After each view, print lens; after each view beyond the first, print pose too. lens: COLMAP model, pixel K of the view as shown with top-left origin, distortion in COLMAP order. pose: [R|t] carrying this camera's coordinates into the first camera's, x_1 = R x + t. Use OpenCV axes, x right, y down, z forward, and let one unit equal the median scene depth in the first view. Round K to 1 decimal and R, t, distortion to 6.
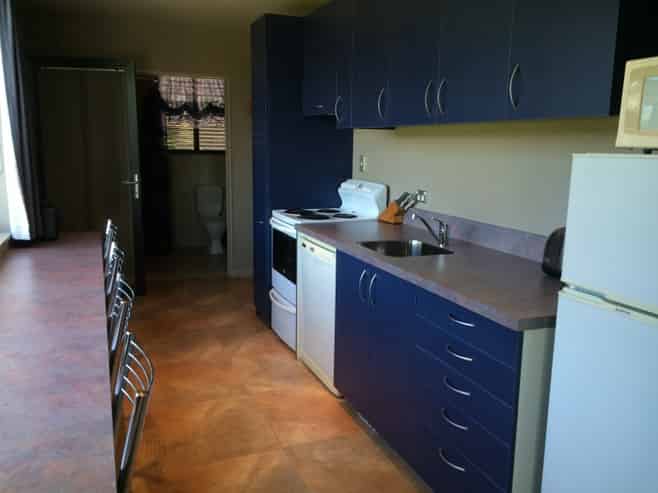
lens RADIAL K [[566.1, 0, 329.0], [0, 566.1, 246.5], [0, 0, 1]] dist [0.005467, 0.002453]
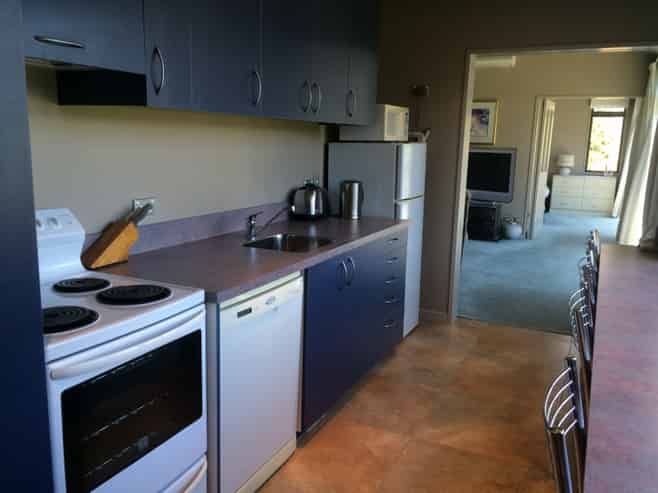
lens RADIAL K [[566.1, 0, 329.0], [0, 566.1, 246.5], [0, 0, 1]] dist [0.005467, 0.002453]
pose [[-0.669197, -0.167589, 0.723941, -0.633504], [0.103124, 0.943864, 0.313826, -0.294978], [-0.735895, 0.284667, -0.614348, 1.558806]]
